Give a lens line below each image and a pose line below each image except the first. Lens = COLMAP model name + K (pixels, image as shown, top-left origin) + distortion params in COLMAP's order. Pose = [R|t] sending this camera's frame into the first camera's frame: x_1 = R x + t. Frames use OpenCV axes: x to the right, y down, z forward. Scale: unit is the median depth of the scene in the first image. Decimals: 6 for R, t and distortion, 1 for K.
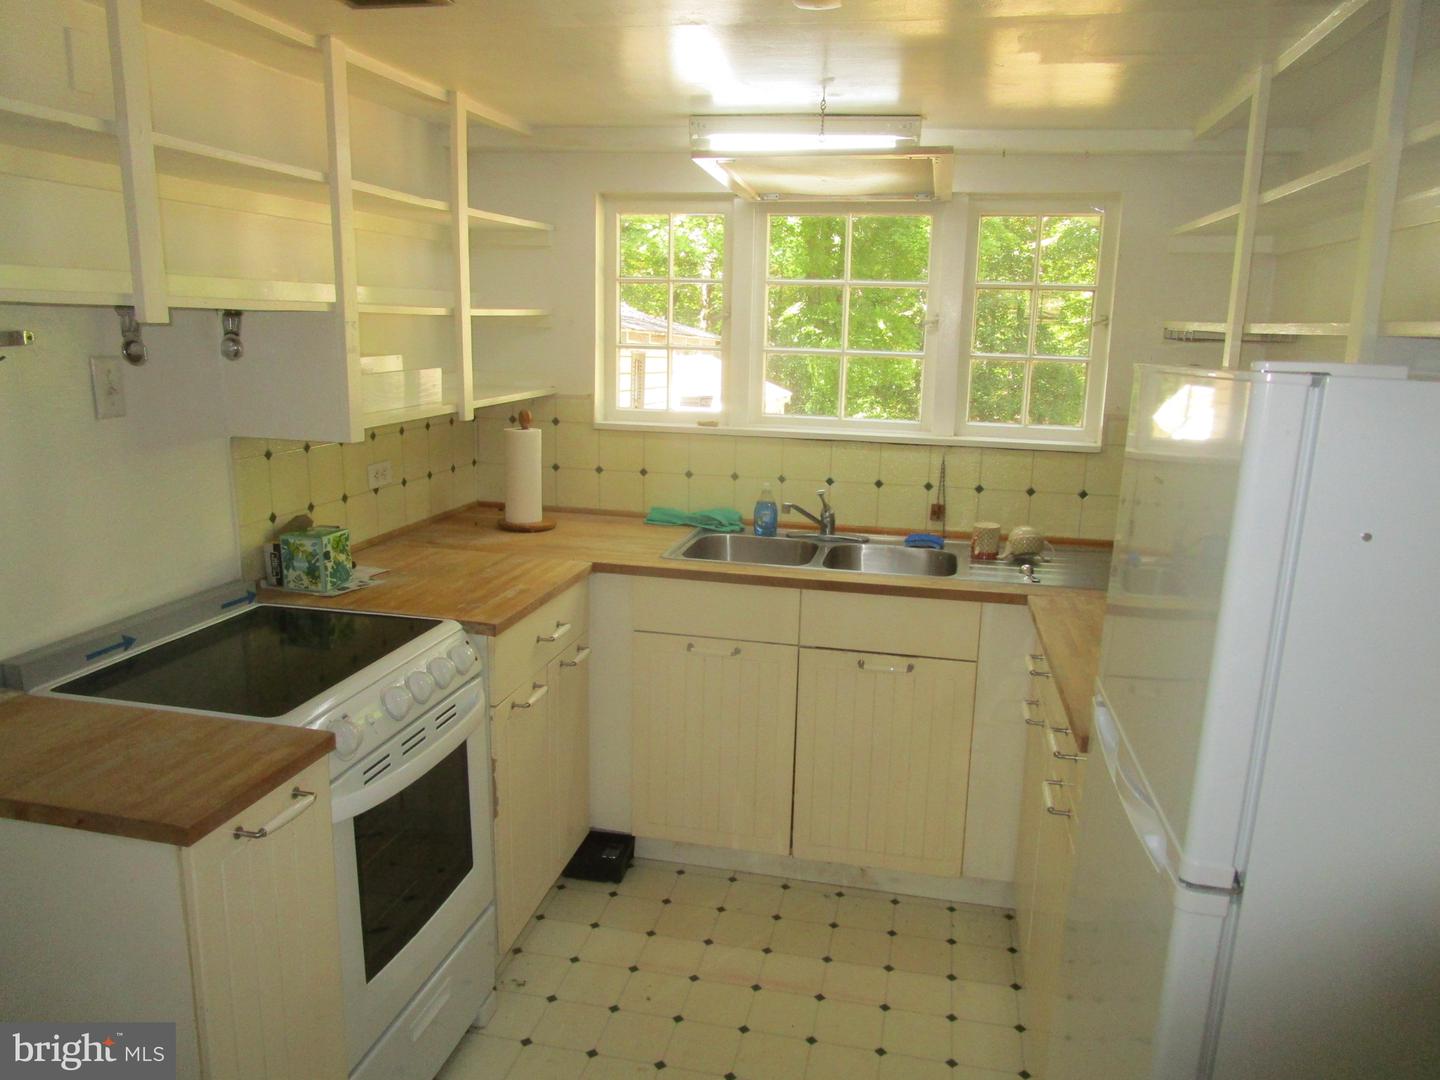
lens RADIAL K [[1018.9, 0, 722.7], [0, 1018.9, 542.4], [0, 0, 1]] dist [-0.029084, 0.007543]
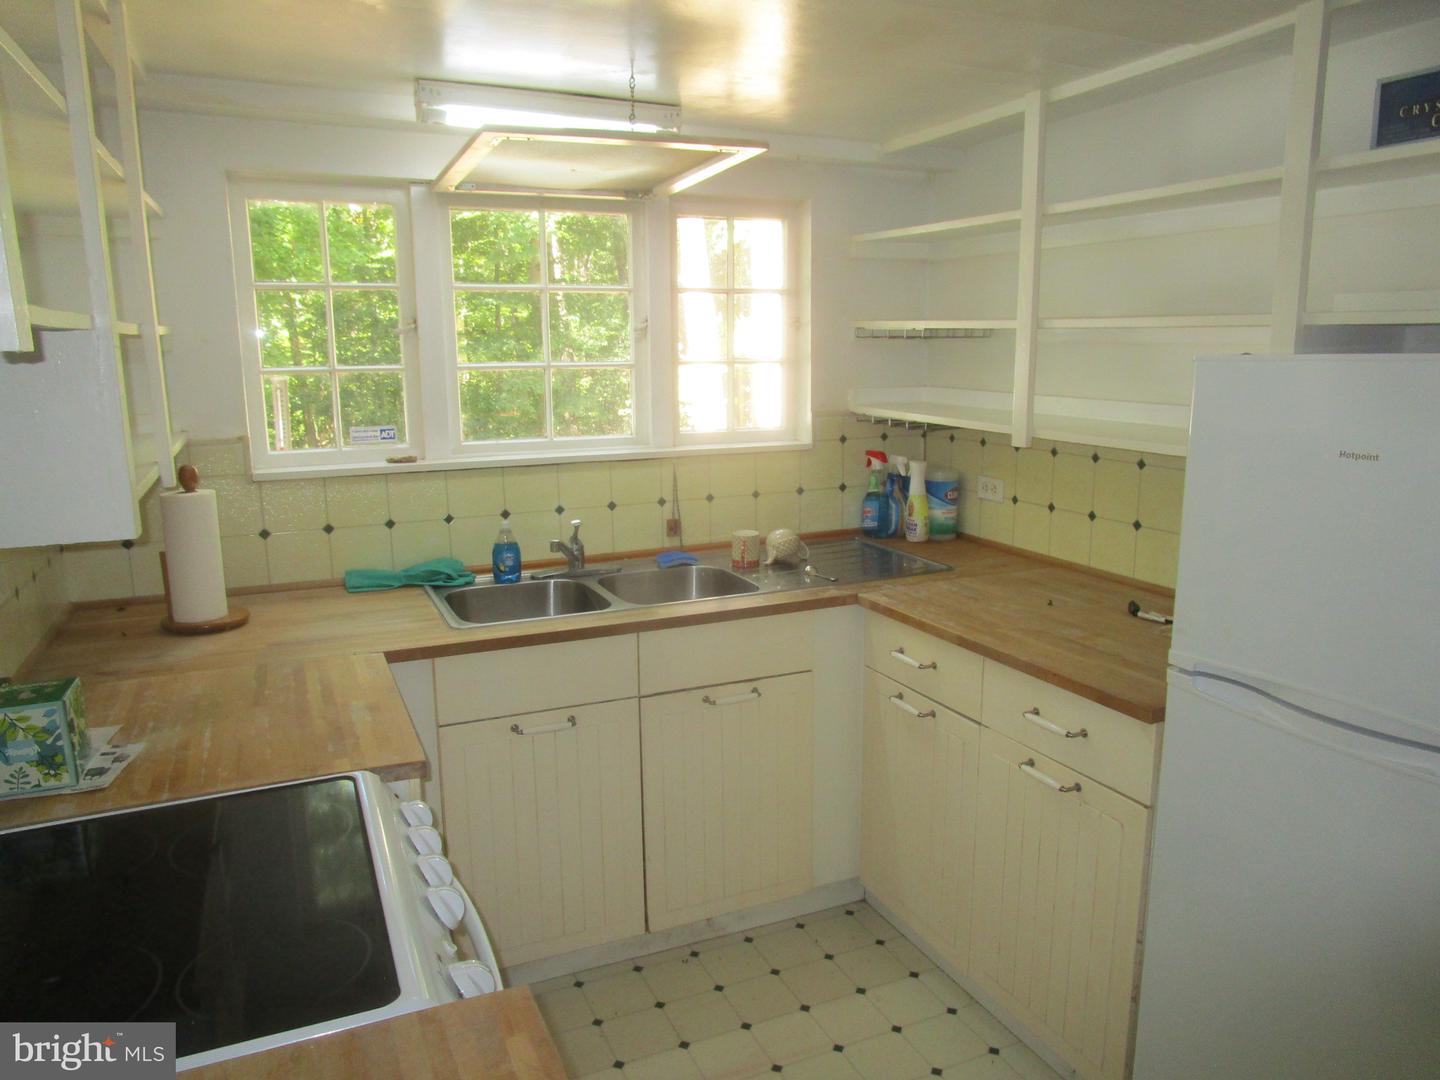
lens RADIAL K [[1018.9, 0, 722.7], [0, 1018.9, 542.4], [0, 0, 1]] dist [-0.029084, 0.007543]
pose [[0.806769, -0.145098, 0.572774, -0.325666], [0.150413, 0.987877, 0.038393, -0.049516], [-0.571401, 0.055178, 0.818814, 0.211647]]
